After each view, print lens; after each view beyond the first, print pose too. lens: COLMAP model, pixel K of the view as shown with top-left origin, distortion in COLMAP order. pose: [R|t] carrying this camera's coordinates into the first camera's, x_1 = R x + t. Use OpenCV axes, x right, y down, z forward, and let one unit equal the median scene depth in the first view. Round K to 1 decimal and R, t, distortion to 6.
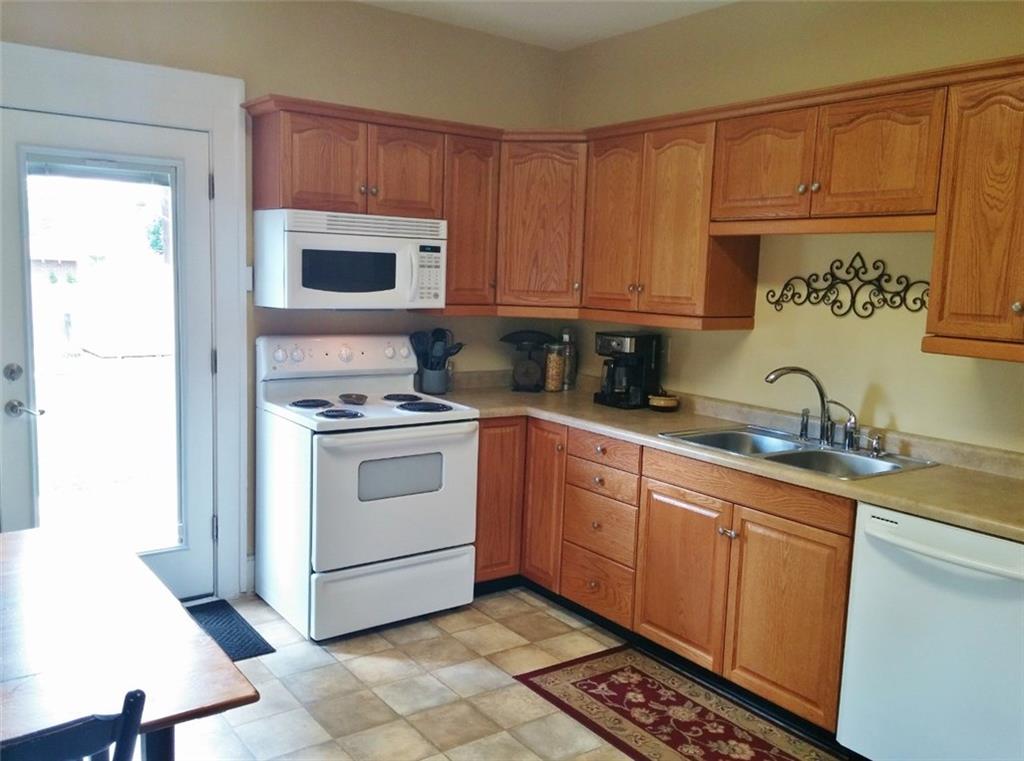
lens RADIAL K [[871.0, 0, 509.4], [0, 871.0, 379.6], [0, 0, 1]] dist [0.082225, -0.053724]
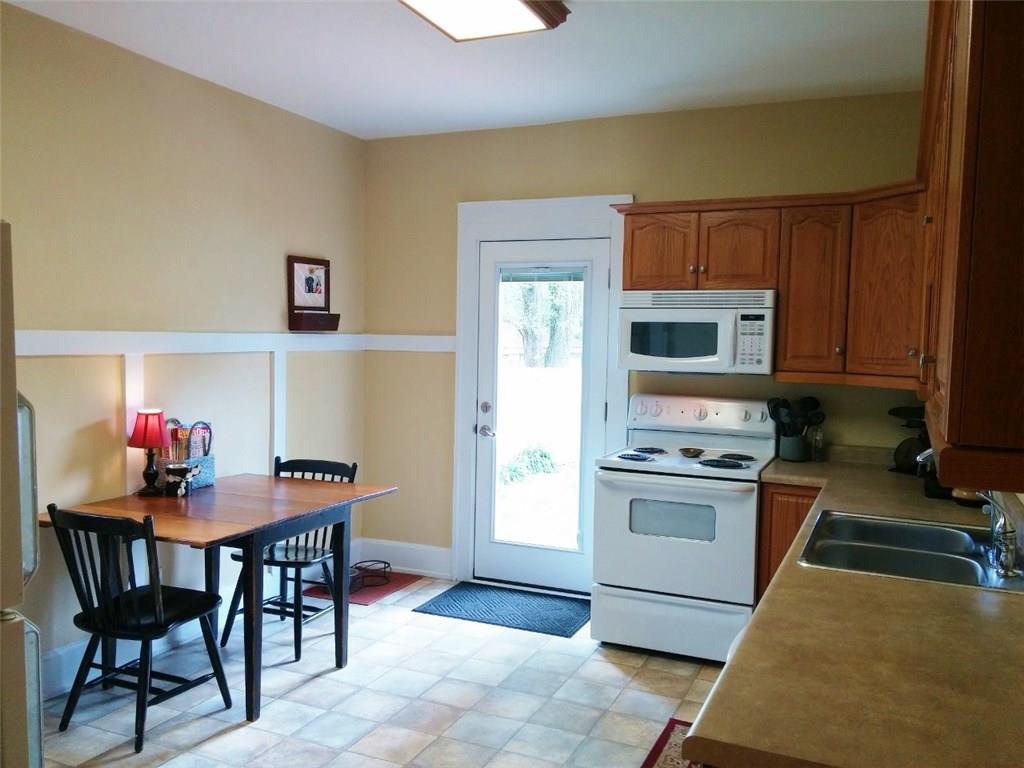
lens RADIAL K [[871.0, 0, 510.3], [0, 871.0, 388.8], [0, 0, 1]] dist [0.082225, -0.053724]
pose [[0.509691, 0.029660, -0.859846, 0.685800], [-0.110344, 0.993405, -0.031142, 0.001577], [0.853252, 0.110752, 0.509603, 0.221016]]
